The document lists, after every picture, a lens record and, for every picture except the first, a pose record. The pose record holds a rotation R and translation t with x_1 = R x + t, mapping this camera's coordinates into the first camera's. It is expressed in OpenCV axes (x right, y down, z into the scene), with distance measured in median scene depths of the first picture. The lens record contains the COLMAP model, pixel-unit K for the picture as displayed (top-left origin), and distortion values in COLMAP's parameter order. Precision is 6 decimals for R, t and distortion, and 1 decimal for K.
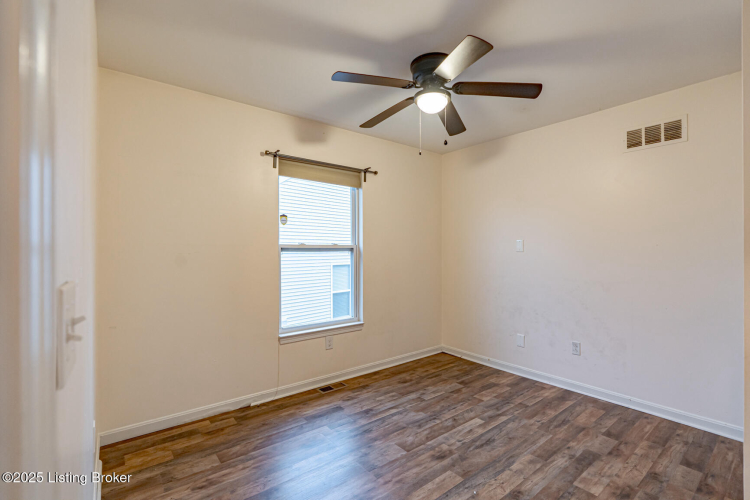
lens RADIAL K [[343.6, 0, 374.6], [0, 343.6, 250.0], [0, 0, 1]] dist [0.002579, 0.000114]
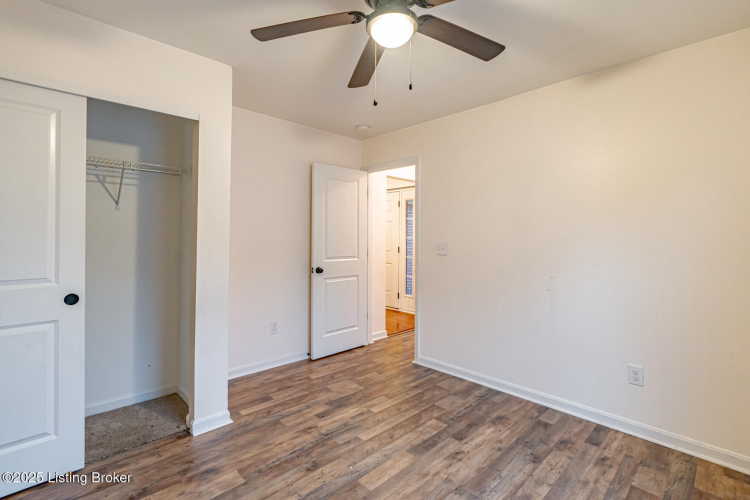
lens RADIAL K [[343.6, 0, 375.0], [0, 343.6, 244.8], [0, 0, 1]] dist [0.002579, 0.000114]
pose [[-0.994797, -0.004912, -0.101759, 0.307868], [-0.006047, 0.999923, 0.010845, 0.009794], [0.101697, 0.011404, -0.994750, 1.912819]]
